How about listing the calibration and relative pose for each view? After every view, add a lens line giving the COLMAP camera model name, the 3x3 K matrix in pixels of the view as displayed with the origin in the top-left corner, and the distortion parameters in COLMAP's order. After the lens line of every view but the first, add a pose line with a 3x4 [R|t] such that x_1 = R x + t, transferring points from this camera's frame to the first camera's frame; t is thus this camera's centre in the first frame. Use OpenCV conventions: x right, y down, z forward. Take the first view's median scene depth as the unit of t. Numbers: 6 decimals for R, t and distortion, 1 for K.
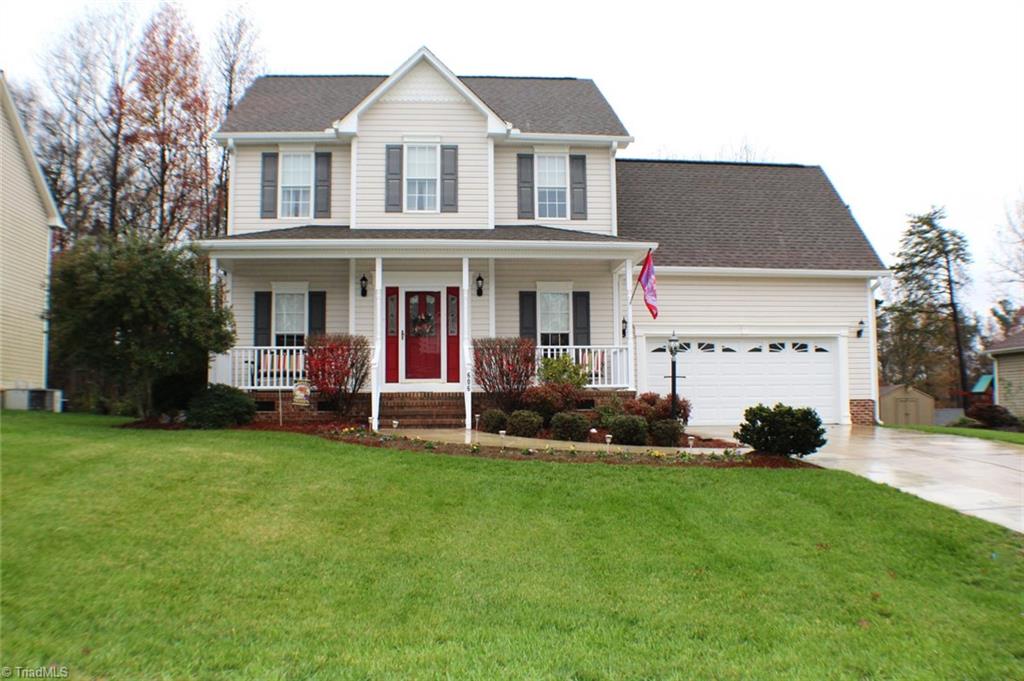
lens RADIAL K [[756.4, 0, 512.0], [0, 756.4, 340.5], [0, 0, 1]] dist [-0.070968, -0.001323]
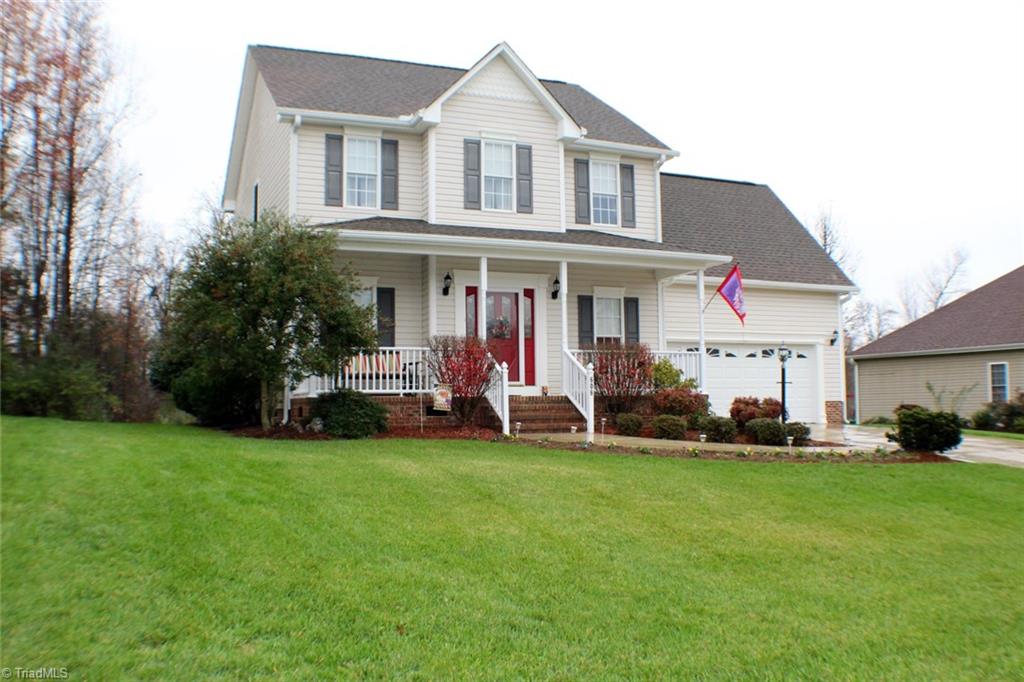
lens RADIAL K [[783.0, 0, 512.0], [0, 783.0, 341.0], [0, 0, 1]] dist [-0.064835, 0.001914]
pose [[0.960826, 0.020275, 0.276410, -0.374446], [-0.022478, 0.999736, 0.004806, -0.006869], [-0.276240, -0.010830, 0.961028, 0.017979]]
